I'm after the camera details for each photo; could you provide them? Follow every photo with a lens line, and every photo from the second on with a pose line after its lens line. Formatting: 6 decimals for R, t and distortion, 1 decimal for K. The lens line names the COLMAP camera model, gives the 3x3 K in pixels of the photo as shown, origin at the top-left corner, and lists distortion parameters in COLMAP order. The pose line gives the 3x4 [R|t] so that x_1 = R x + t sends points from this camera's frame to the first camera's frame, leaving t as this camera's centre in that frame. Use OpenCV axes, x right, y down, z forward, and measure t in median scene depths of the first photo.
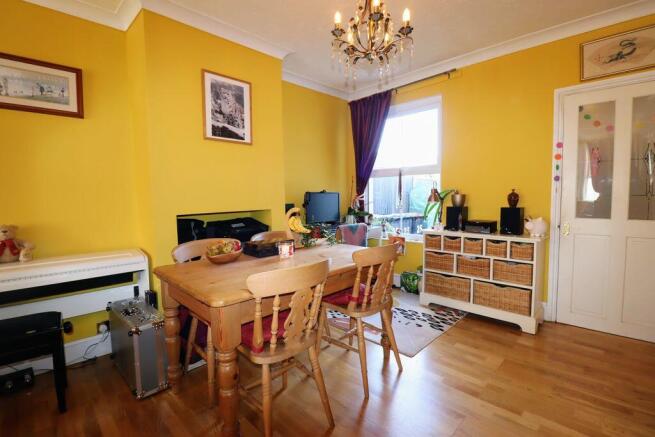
lens RADIAL K [[304.6, 0, 325.4], [0, 304.6, 214.1], [0, 0, 1]] dist [-0.002282, -0.000457]
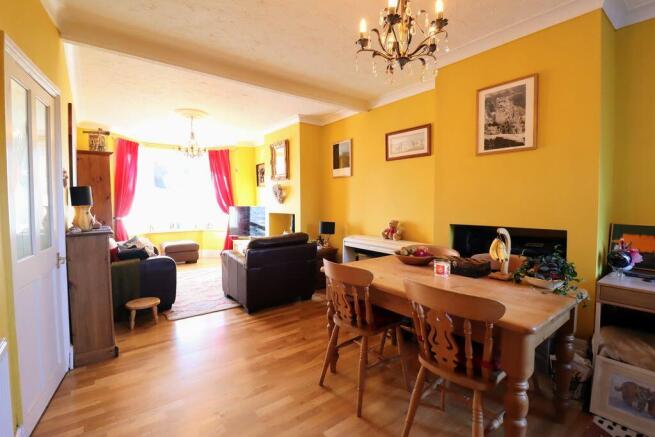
lens RADIAL K [[304.6, 0, 325.4], [0, 304.6, 214.1], [0, 0, 1]] dist [-0.002282, -0.000457]
pose [[-0.123678, 0.058000, -0.990626, 0.708185], [-0.057878, 0.996169, 0.065550, -0.079232], [0.990633, 0.065443, -0.119847, 0.600637]]
